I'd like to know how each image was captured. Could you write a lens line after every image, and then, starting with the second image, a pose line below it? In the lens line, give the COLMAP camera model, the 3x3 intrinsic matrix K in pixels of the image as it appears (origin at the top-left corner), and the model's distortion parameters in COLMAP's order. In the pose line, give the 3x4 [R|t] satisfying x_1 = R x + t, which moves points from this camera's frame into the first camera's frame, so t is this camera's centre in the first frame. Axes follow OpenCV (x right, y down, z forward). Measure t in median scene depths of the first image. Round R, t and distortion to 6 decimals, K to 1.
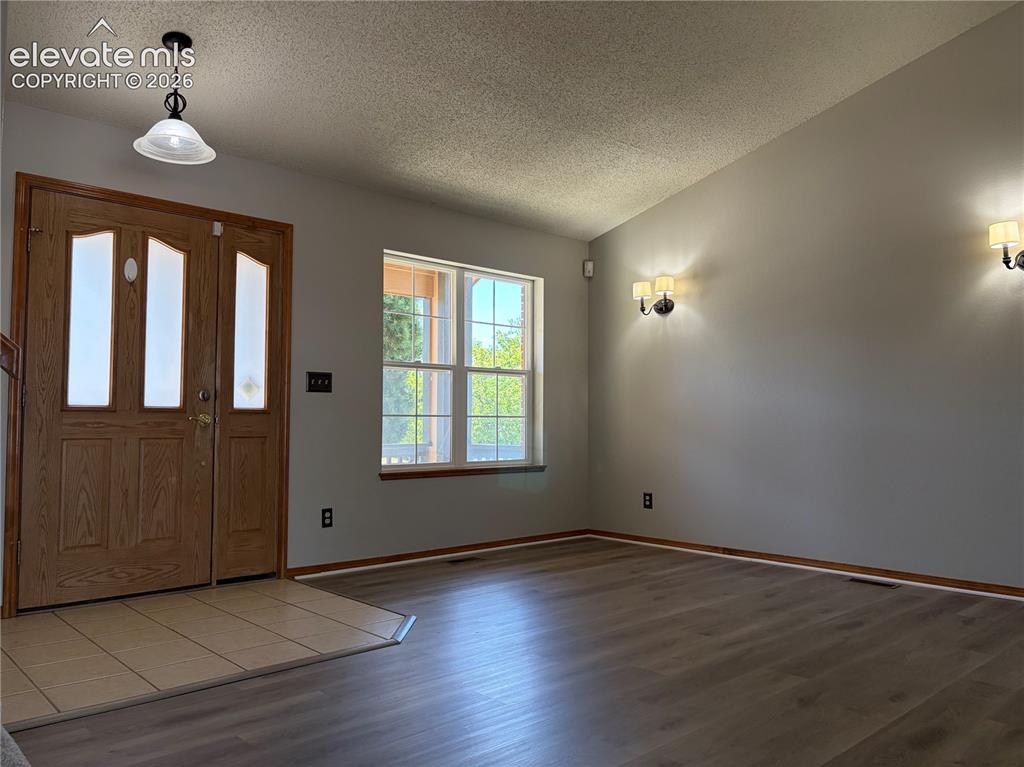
lens RADIAL K [[784.1, 0, 512.0], [0, 784.1, 383.5], [0, 0, 1]] dist [0.002079, -0.002183]
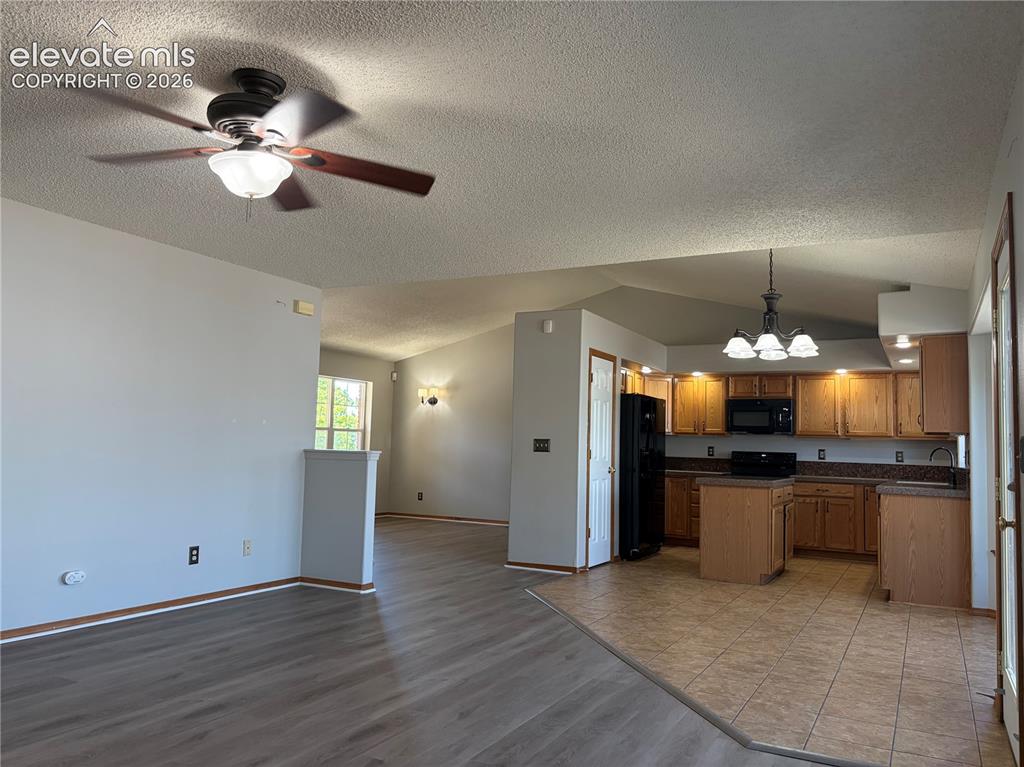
lens RADIAL K [[784.1, 0, 512.0], [0, 784.1, 383.5], [0, 0, 1]] dist [0.002079, -0.002183]
pose [[0.945895, 0.045300, 0.321294, -0.268384], [-0.039775, 0.998927, -0.023742, -0.102596], [-0.322025, 0.009677, 0.946682, -0.997291]]
